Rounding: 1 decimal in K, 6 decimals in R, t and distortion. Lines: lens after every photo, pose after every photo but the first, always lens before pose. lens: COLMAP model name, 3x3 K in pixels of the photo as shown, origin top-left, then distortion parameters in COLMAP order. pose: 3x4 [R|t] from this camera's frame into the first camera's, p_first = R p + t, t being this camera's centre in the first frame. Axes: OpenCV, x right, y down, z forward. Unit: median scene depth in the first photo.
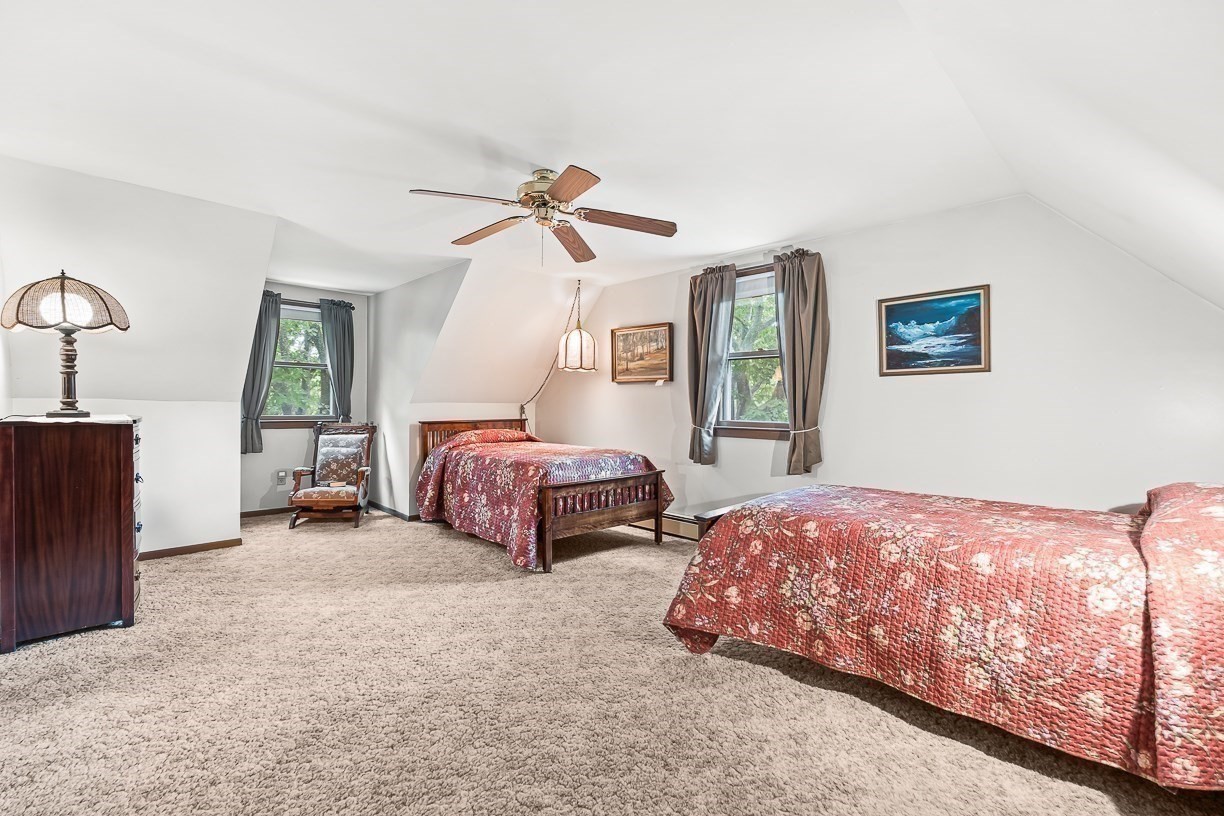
lens RADIAL K [[556.5, 0, 608.0], [0, 556.5, 383.3], [0, 0, 1]] dist [-0.001540, -0.000126]
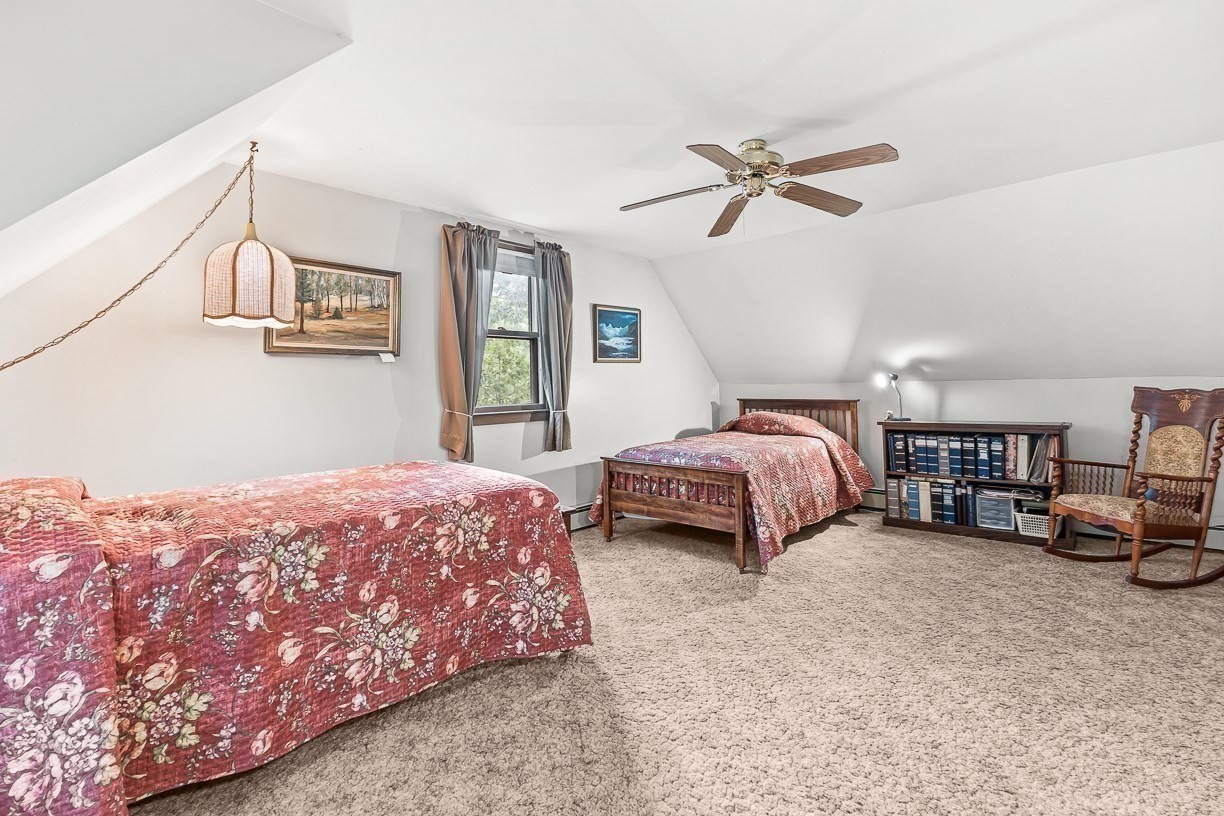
lens RADIAL K [[588.9, 0, 610.9], [0, 588.9, 337.0], [0, 0, 1]] dist [-0.002936, -0.000180]
pose [[-0.093147, 0.076350, 0.992721, -0.767344], [-0.017021, 0.996788, -0.078260, 0.030078], [-0.995507, -0.024187, -0.091548, 0.945895]]
